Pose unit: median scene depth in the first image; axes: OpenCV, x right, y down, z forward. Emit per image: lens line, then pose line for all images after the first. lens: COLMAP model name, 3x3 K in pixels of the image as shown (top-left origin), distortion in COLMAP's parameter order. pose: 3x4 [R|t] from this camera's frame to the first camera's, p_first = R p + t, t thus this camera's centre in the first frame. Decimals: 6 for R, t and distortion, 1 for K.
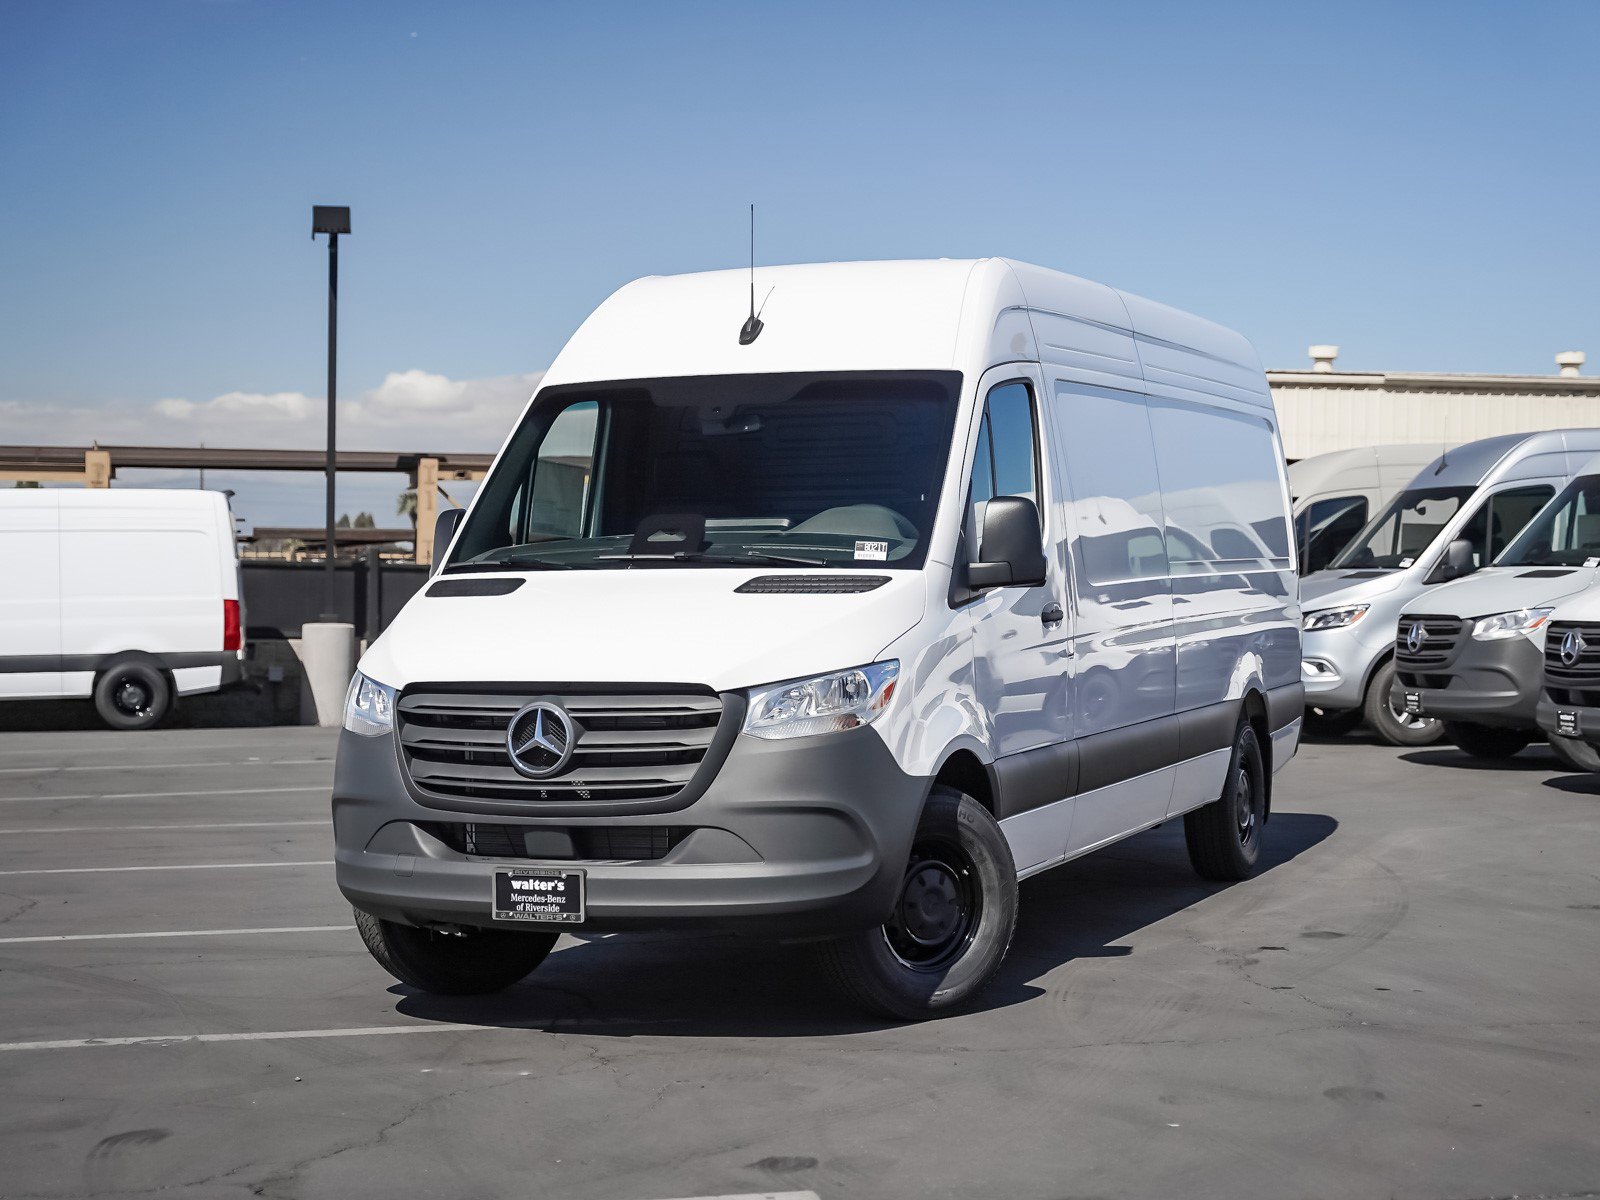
lens RADIAL K [[5393.1, 0, 800.0], [0, 5393.1, 600.0], [0, 0, 1]] dist [0.069037, 0.473118]
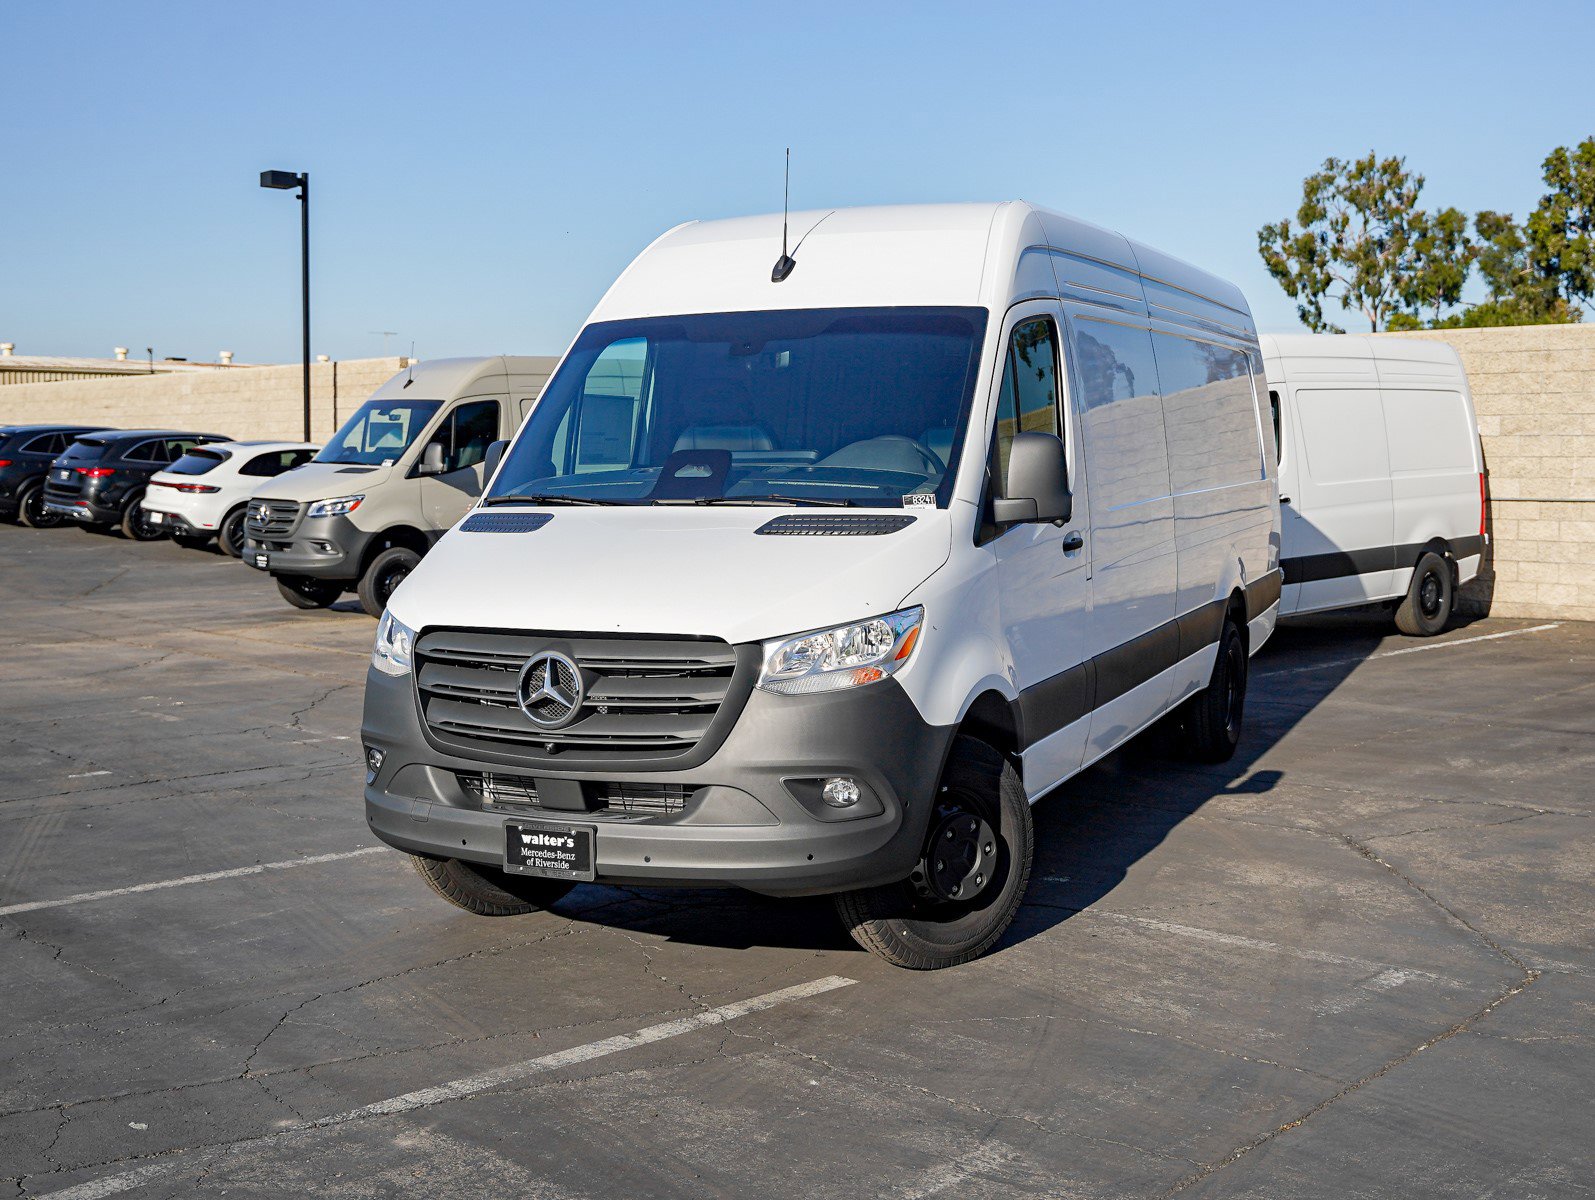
lens RADIAL K [[2476.5, 0, 797.5], [0, 2476.5, 600.0], [0, 0, 1]] dist [-0.028478, -0.015339]
pose [[0.999257, 0.004918, -0.038229, 0.012895], [-0.002195, 0.997476, 0.070968, -0.021633], [0.038482, -0.070831, 0.996746, 0.557989]]
